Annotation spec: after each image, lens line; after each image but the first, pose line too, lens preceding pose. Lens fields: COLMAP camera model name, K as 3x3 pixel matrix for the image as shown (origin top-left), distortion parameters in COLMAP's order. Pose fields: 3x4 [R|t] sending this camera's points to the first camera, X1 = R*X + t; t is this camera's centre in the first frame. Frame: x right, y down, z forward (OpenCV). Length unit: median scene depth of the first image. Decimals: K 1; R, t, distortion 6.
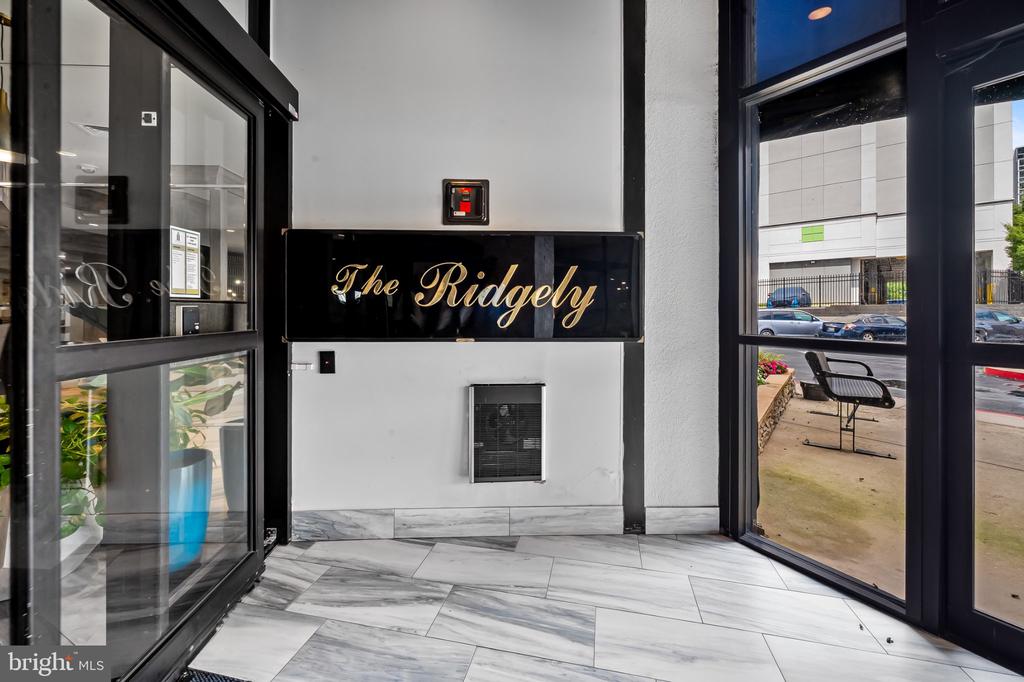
lens RADIAL K [[424.0, 0, 509.4], [0, 424.0, 309.9], [0, 0, 1]] dist [0.000589, 0.000391]
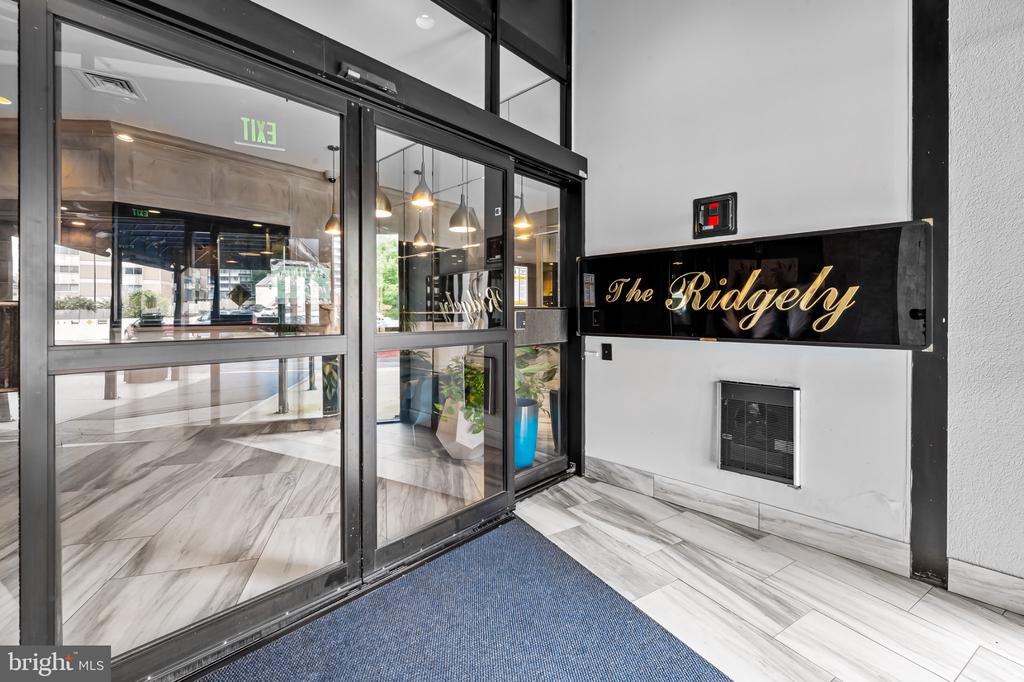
lens RADIAL K [[424.0, 0, 509.4], [0, 424.0, 309.9], [0, 0, 1]] dist [0.000589, 0.000391]
pose [[0.694436, -0.006700, -0.719523, 0.337195], [0.003533, 0.999976, -0.005902, -0.003241], [0.719546, 0.001557, 0.694443, -0.168231]]
